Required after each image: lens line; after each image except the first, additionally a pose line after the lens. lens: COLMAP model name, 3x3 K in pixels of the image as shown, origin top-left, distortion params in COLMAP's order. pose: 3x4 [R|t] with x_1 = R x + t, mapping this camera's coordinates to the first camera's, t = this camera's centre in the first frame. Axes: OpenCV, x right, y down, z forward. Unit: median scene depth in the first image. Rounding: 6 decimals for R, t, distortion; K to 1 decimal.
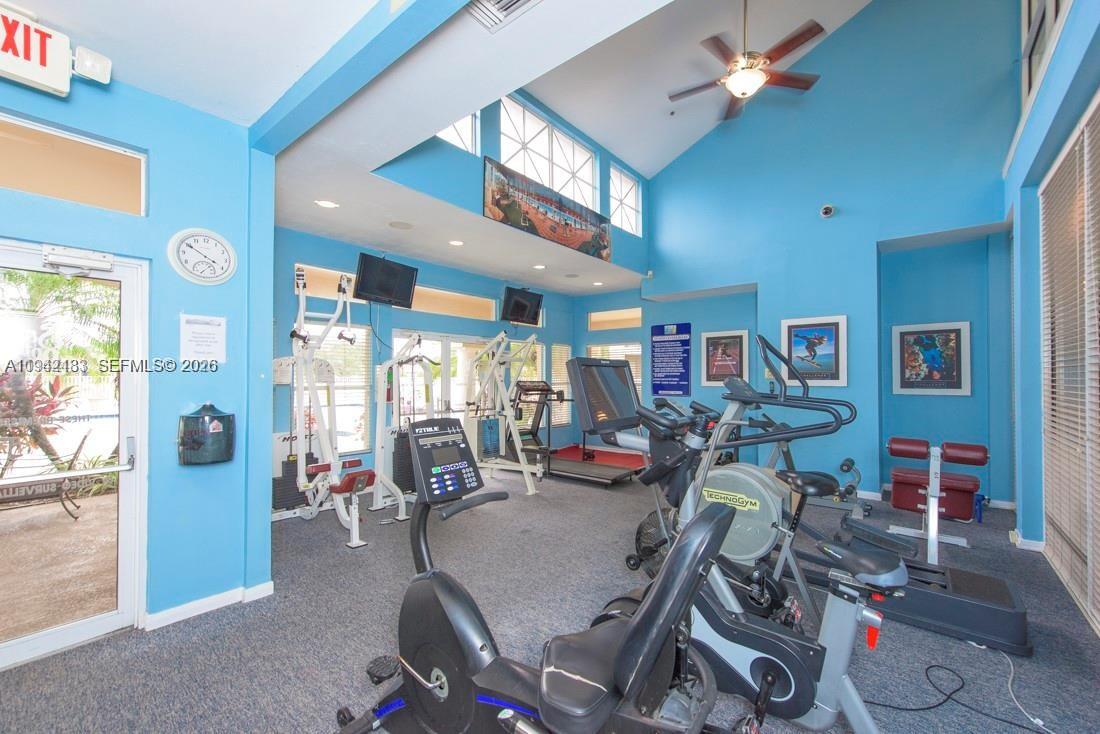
lens RADIAL K [[447.6, 0, 549.2], [0, 447.6, 371.4], [0, 0, 1]] dist [0.010213, -0.000222]
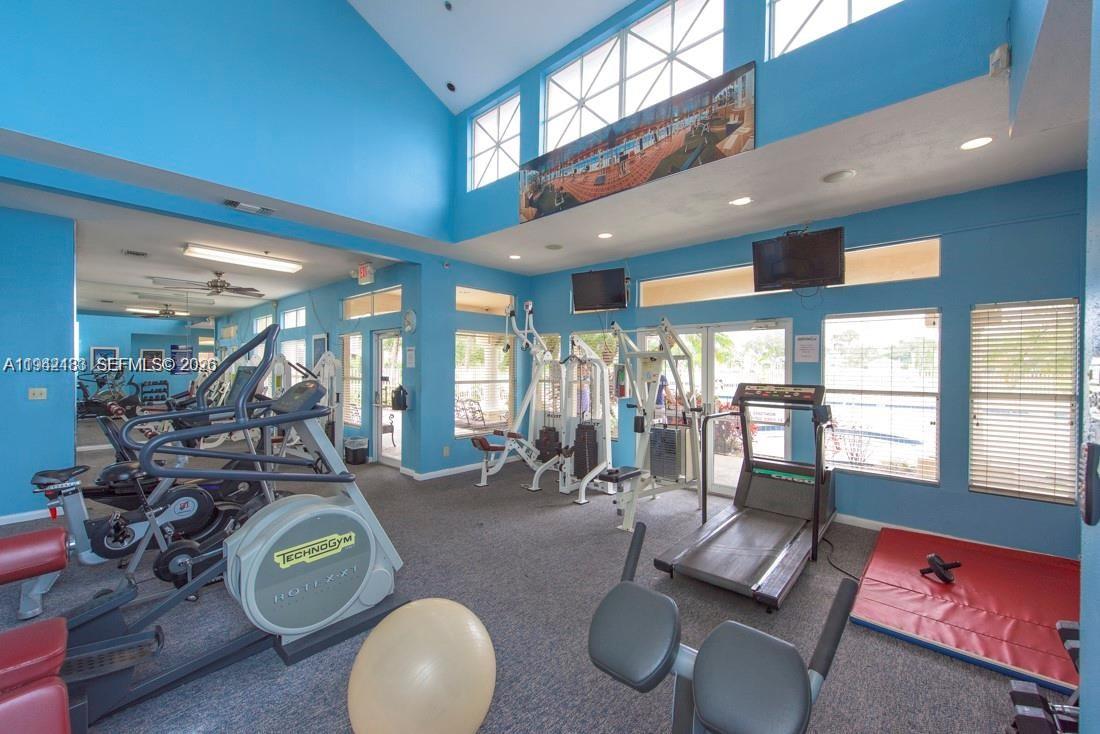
lens RADIAL K [[447.6, 0, 548.7], [0, 447.6, 370.1], [0, 0, 1]] dist [0.010213, -0.000222]
pose [[-0.057521, -0.004727, -0.998333, 0.762545], [0.007635, 0.999957, -0.005174, 0.003402], [0.998315, -0.007920, -0.057483, 0.950988]]
